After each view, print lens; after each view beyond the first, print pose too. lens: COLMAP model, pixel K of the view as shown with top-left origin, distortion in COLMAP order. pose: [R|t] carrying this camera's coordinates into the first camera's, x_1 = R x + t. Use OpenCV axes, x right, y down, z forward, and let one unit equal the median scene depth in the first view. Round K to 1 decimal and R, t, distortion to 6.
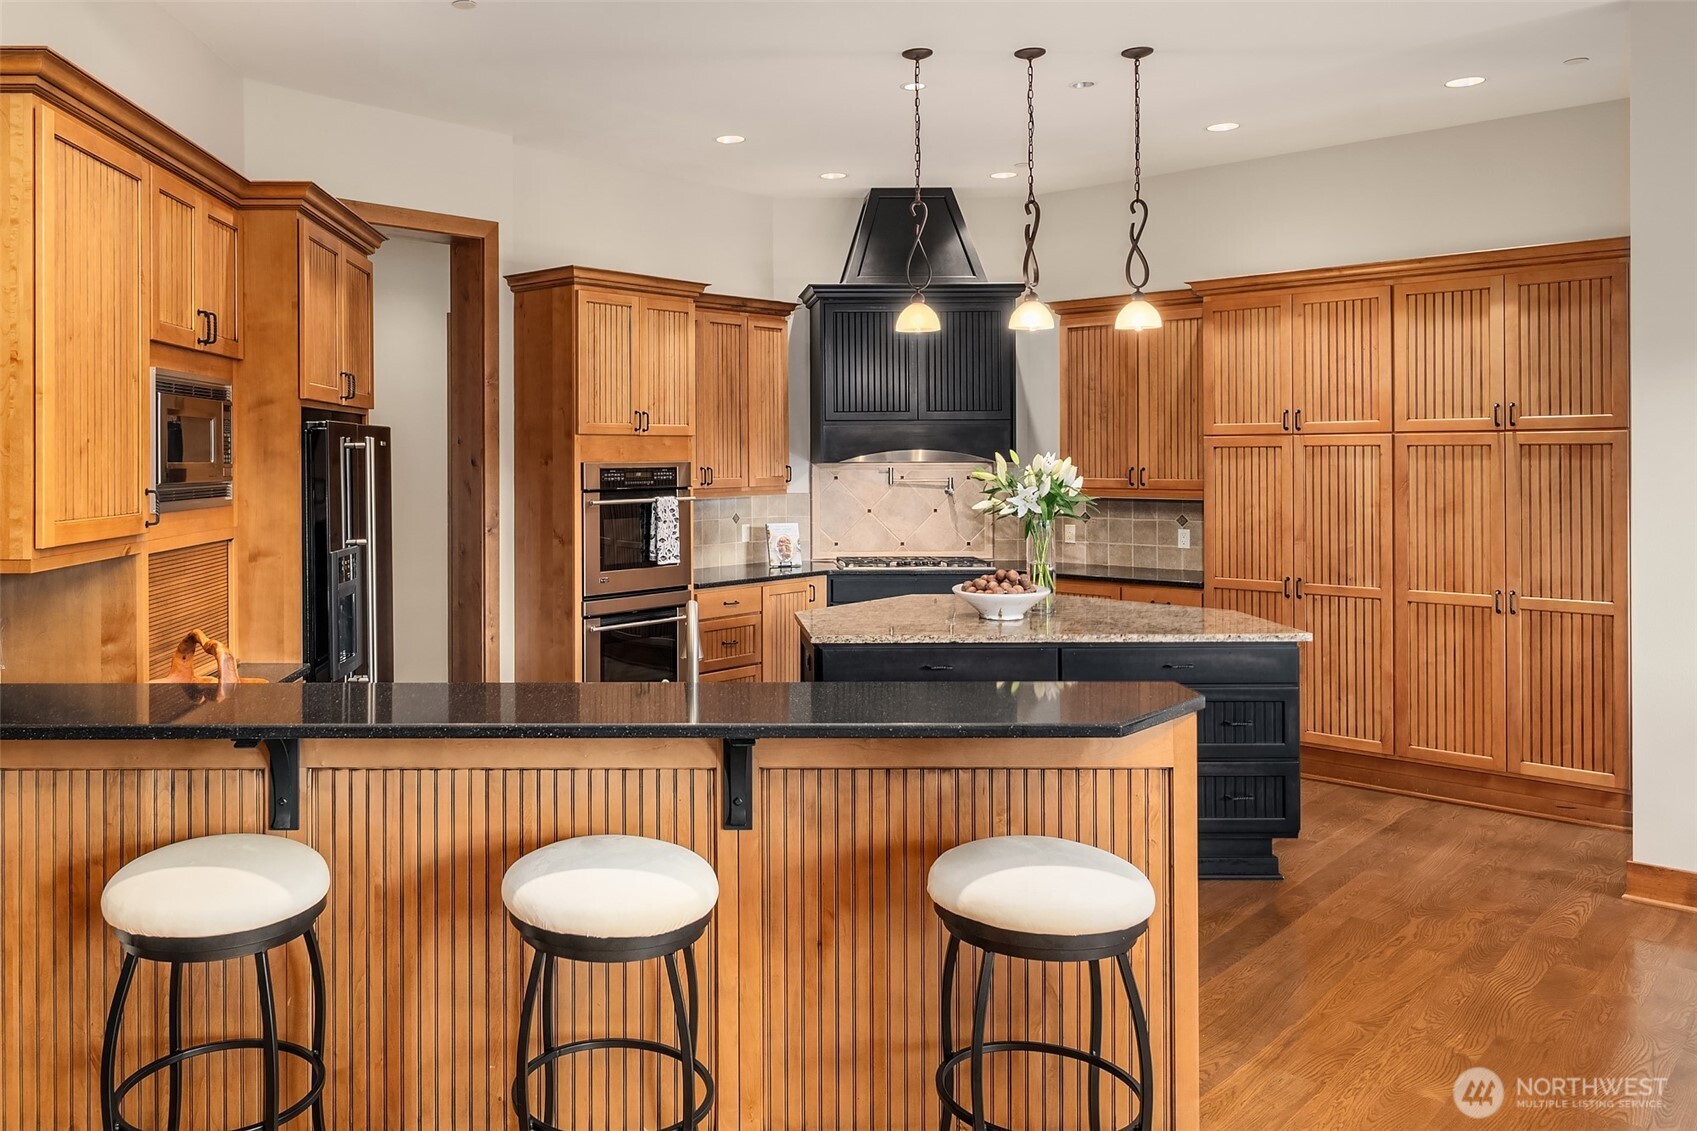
lens RADIAL K [[1273.5, 0, 642.7], [0, 1273.5, 456.4], [0, 0, 1]] dist [-0.000516, -0.000145]
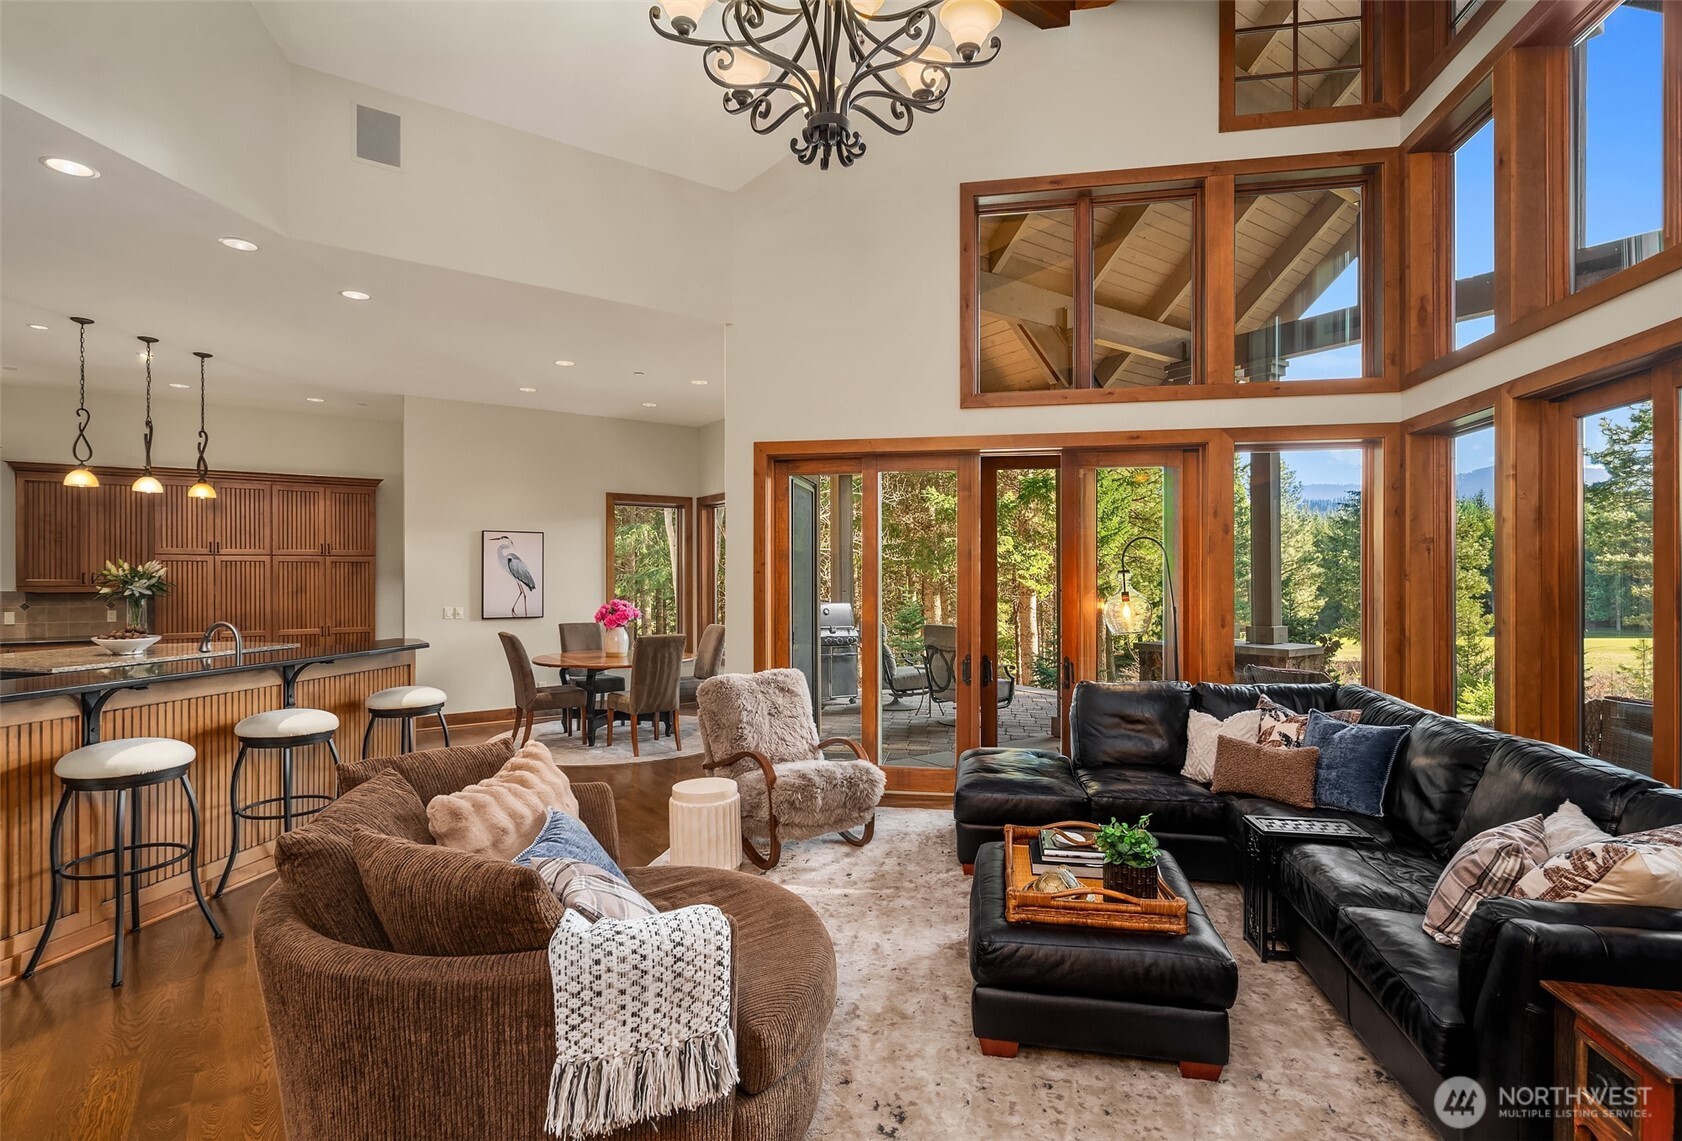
lens RADIAL K [[795.9, 0, 841.0], [0, 795.9, 570.5], [0, 0, 1]] dist [0.000637, -0.000120]
pose [[0.155421, 0.010268, 0.987795, -0.563343], [0.000434, 0.999945, -0.010462, 0.020841], [-0.987848, 0.002055, 0.155408, -0.121770]]
